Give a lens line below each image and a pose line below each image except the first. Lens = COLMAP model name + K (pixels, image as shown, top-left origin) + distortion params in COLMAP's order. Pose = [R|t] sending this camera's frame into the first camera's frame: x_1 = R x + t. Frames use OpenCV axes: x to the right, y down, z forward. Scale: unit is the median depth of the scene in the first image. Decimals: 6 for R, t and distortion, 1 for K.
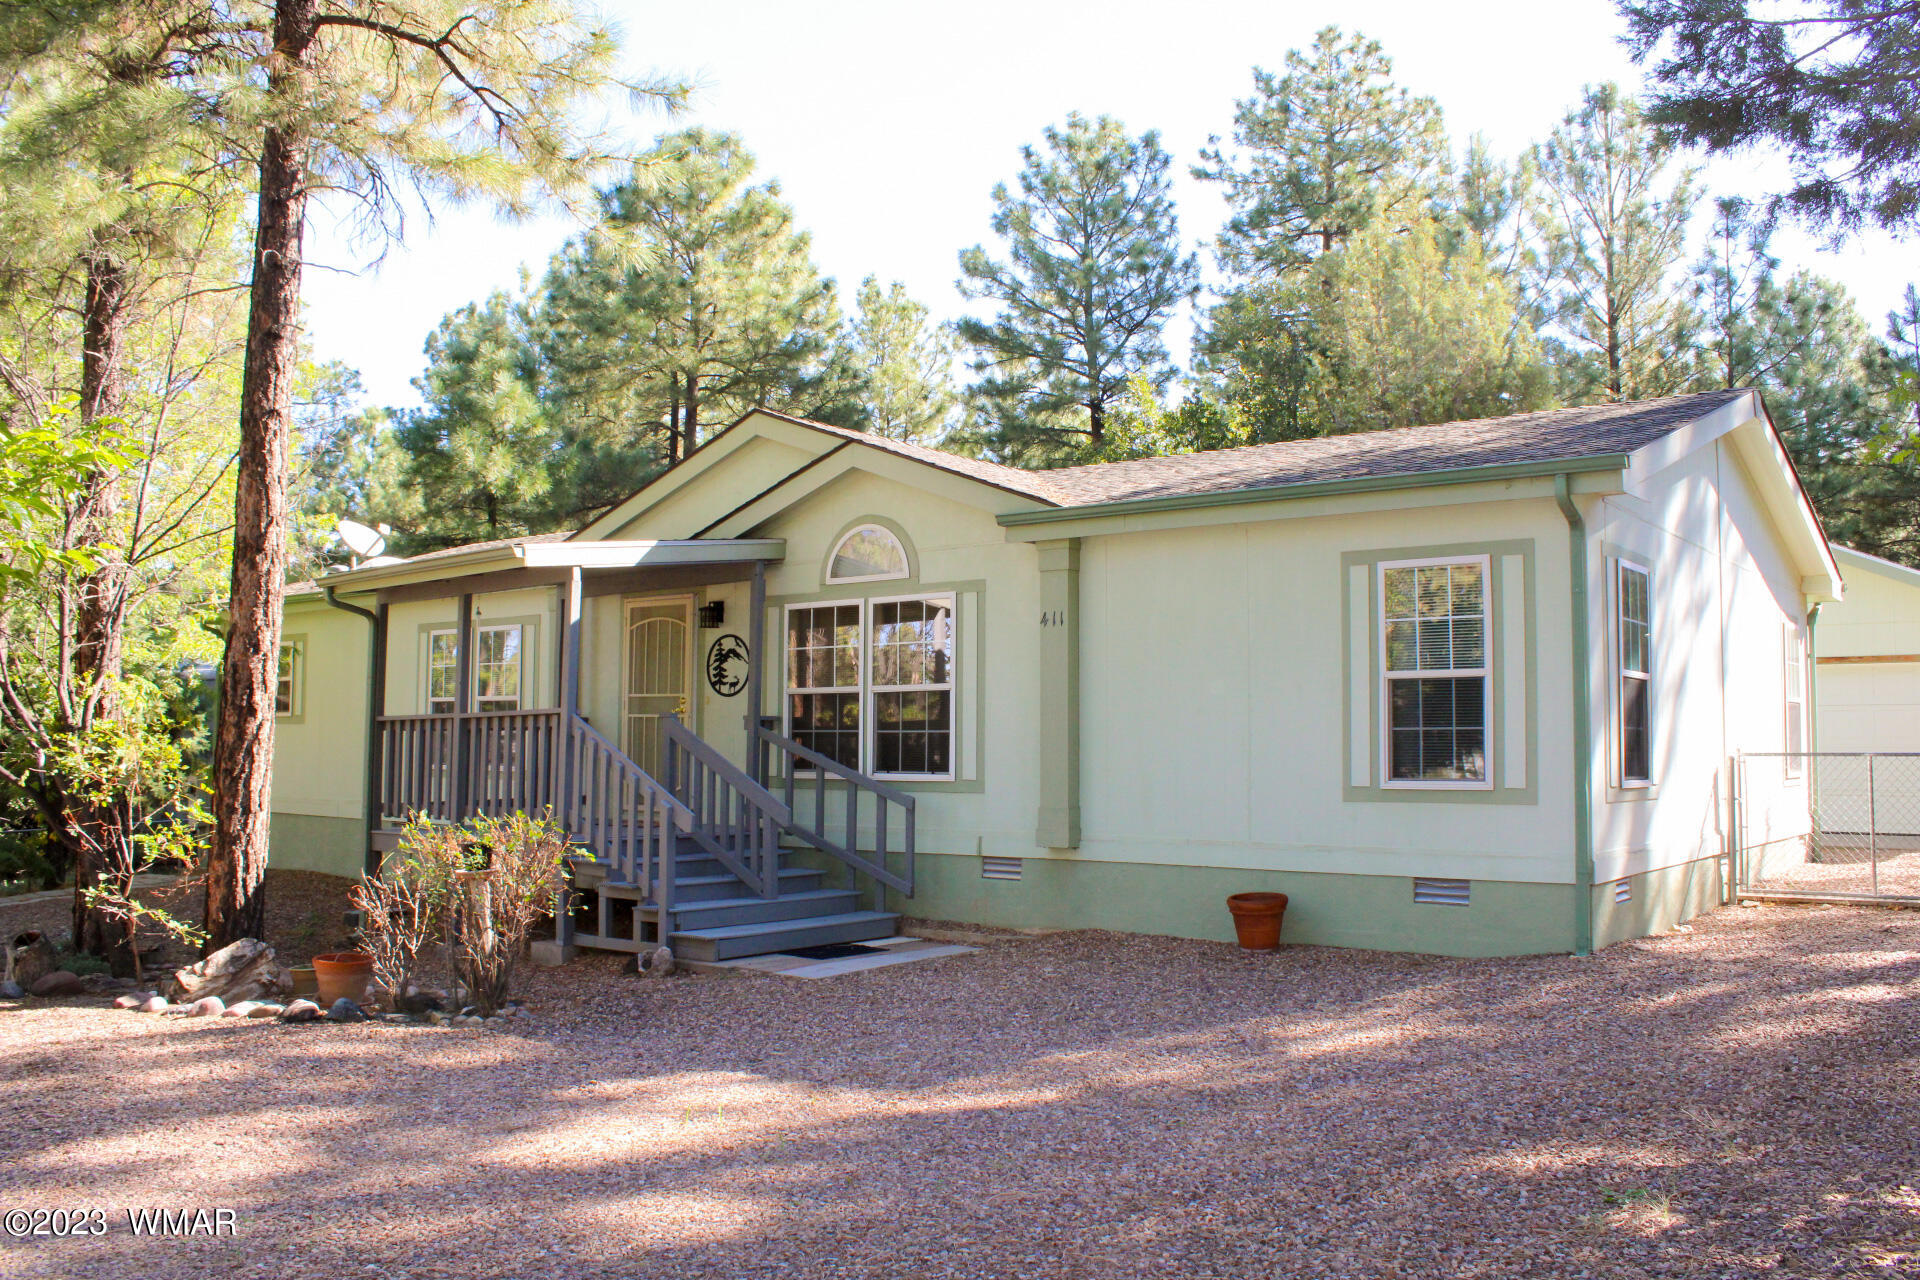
lens RADIAL K [[1670.4, 0, 960.0], [0, 1670.4, 640.0], [0, 0, 1]] dist [-0.134750, 0.144438]
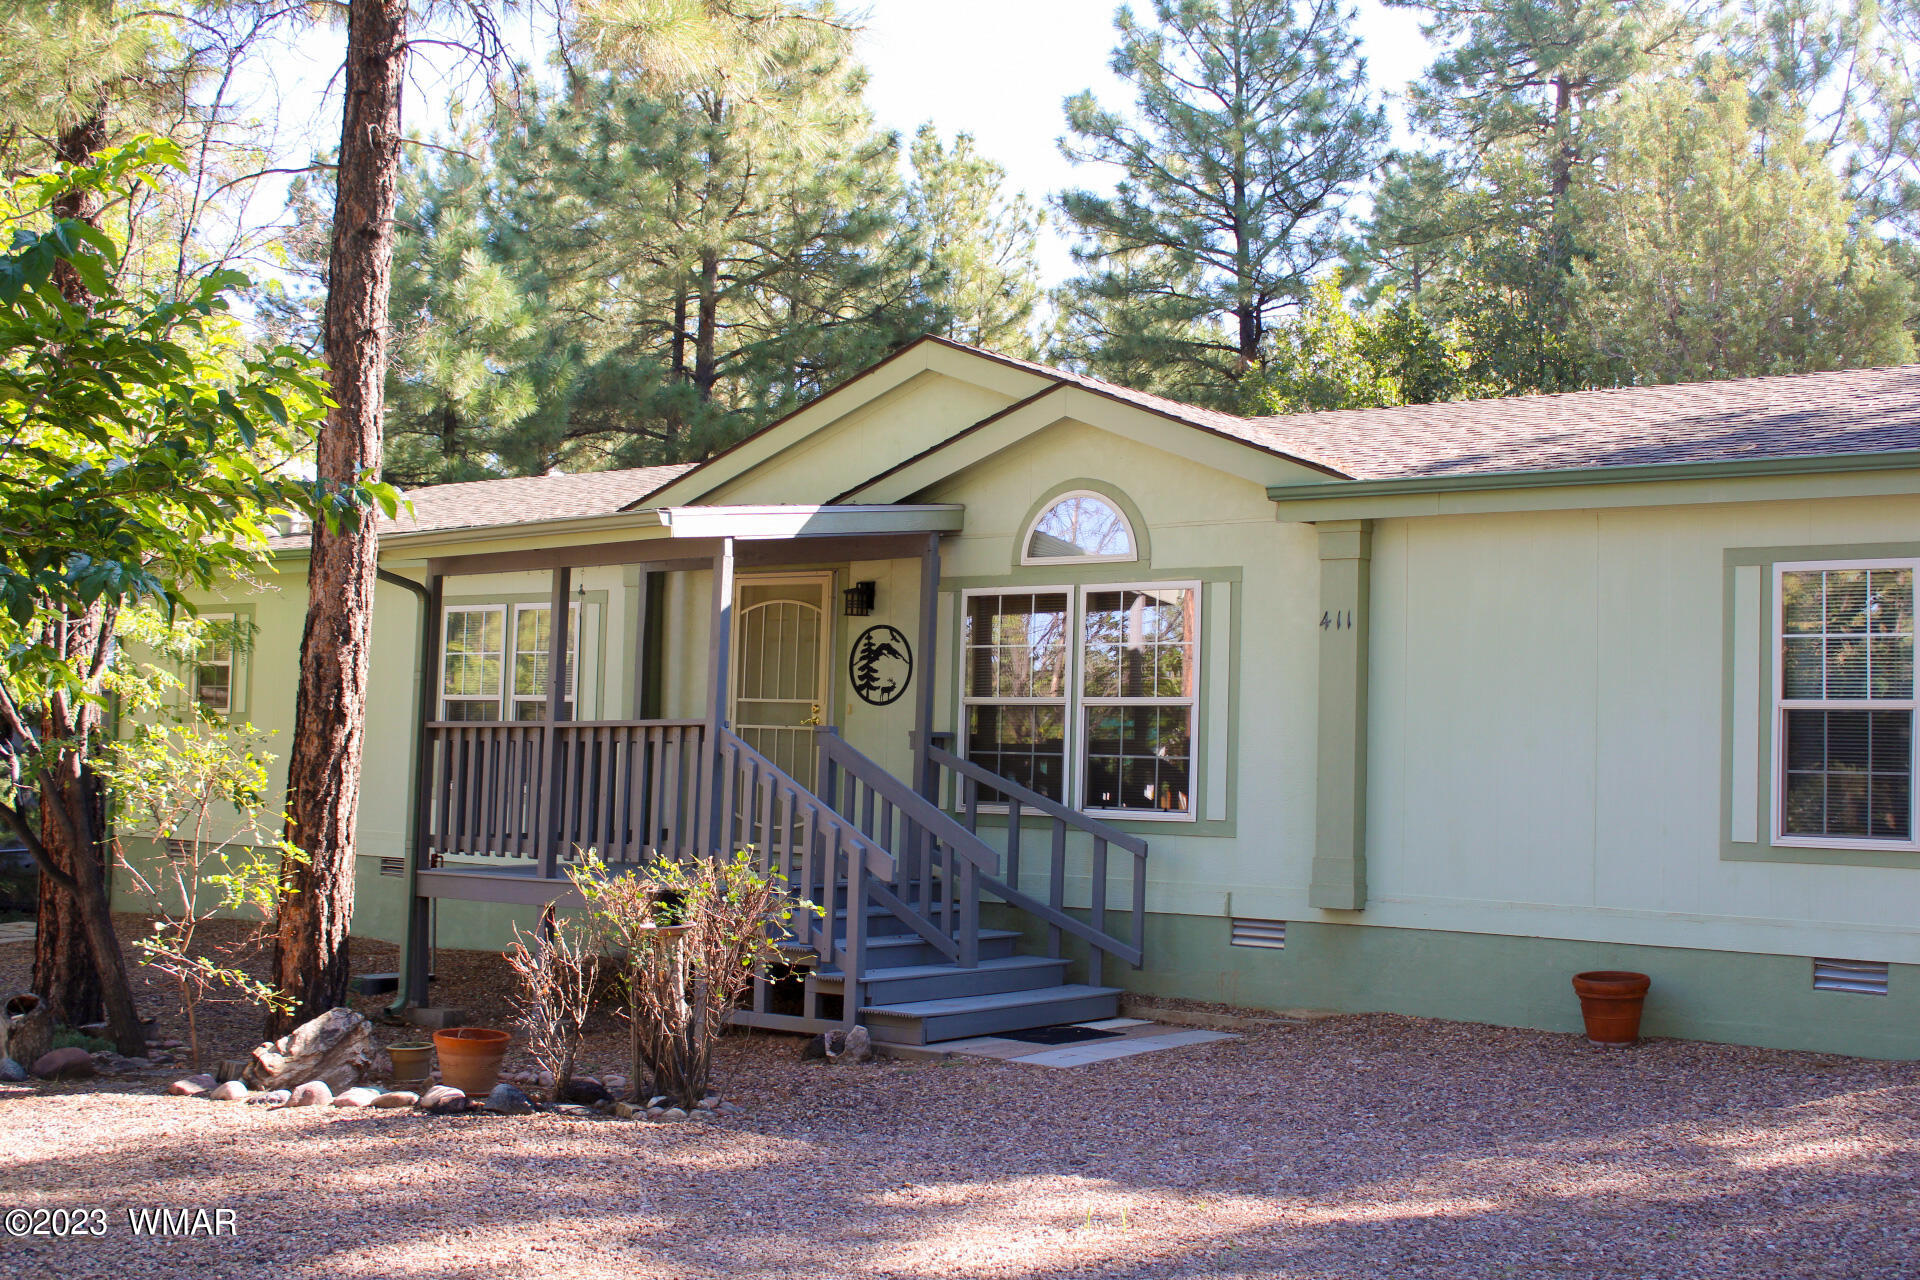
lens RADIAL K [[2355.5, 0, 960.0], [0, 2355.5, 640.0], [0, 0, 1]] dist [-0.041972, 0.089119]
pose [[0.999556, 0.023771, 0.017954, -0.137854], [-0.024010, 0.999624, 0.013224, -0.013193], [-0.017632, -0.013649, 0.999751, -0.109166]]
